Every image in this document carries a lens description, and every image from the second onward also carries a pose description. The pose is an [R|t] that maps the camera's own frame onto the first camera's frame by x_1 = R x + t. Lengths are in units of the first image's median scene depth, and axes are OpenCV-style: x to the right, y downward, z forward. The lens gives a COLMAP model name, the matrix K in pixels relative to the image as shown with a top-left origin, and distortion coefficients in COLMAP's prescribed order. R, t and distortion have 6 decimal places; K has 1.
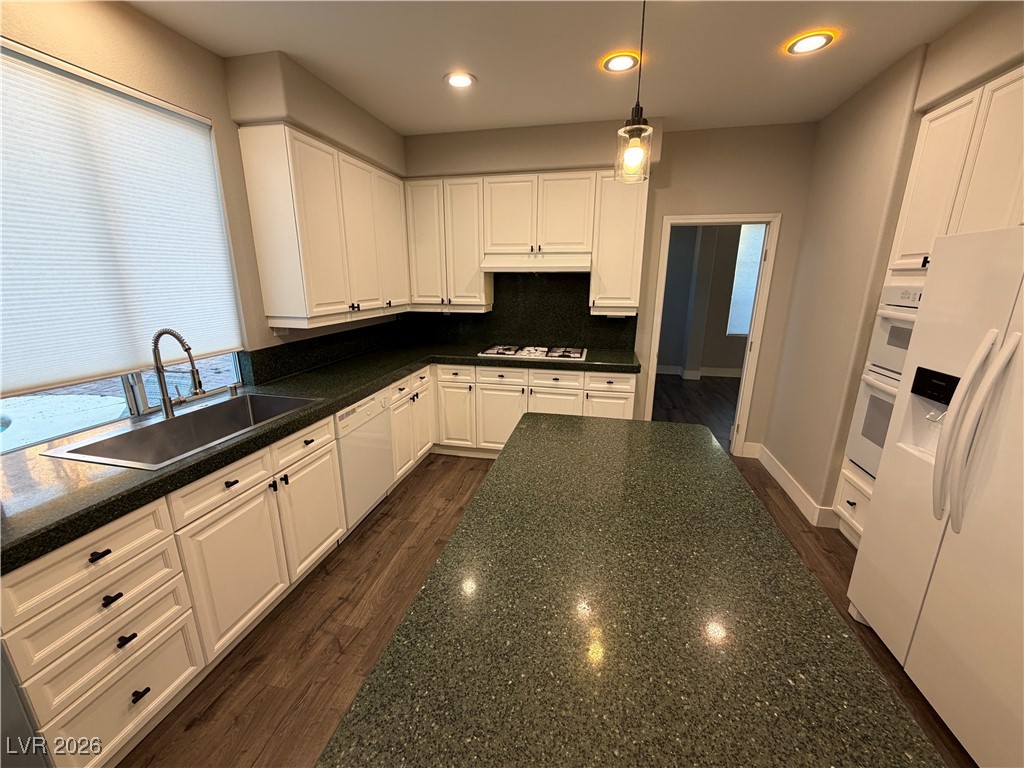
lens RADIAL K [[407.3, 0, 507.6], [0, 407.3, 383.8], [0, 0, 1]] dist [-0.002849, 0.000498]
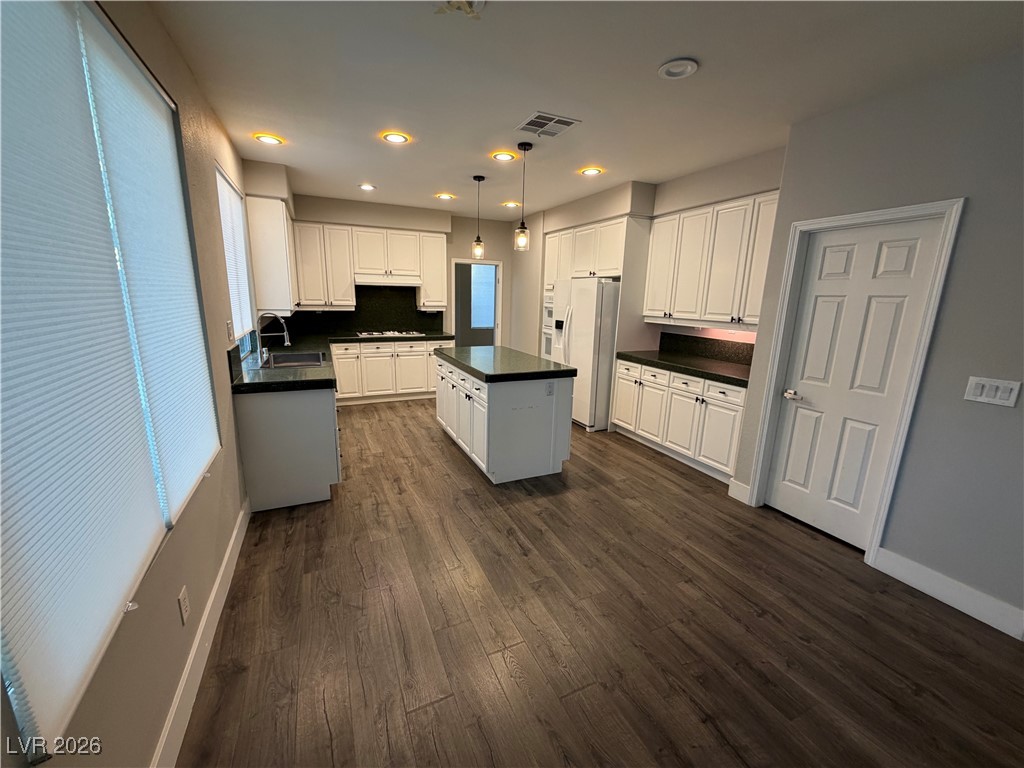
lens RADIAL K [[407.3, 0, 509.5], [0, 407.3, 381.4], [0, 0, 1]] dist [-0.002849, 0.000498]
pose [[0.792299, -0.112212, 0.599725, -0.604958], [0.132832, 0.991089, 0.009952, 0.172352], [-0.595497, 0.071778, 0.800144, -0.635152]]
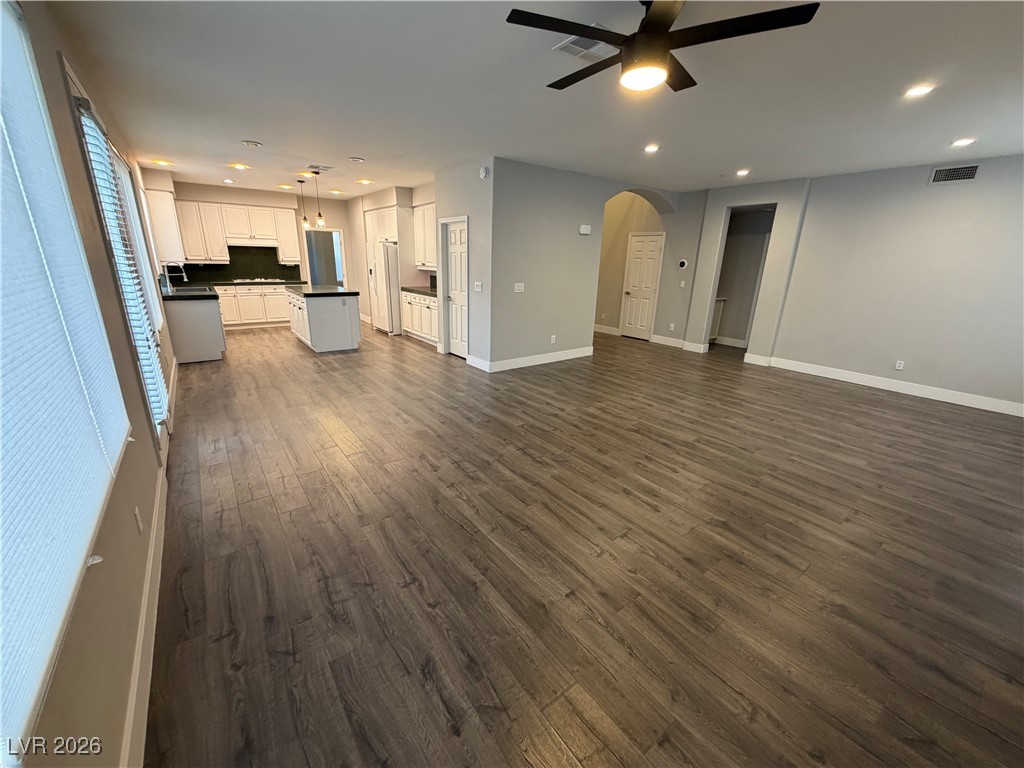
lens RADIAL K [[407.3, 0, 509.8], [0, 407.3, 381.7], [0, 0, 1]] dist [-0.002849, 0.000498]
pose [[0.644885, -0.210802, 0.734633, -0.927395], [0.169268, 0.976733, 0.131683, 0.470768], [-0.745300, 0.039430, 0.665563, -1.783762]]
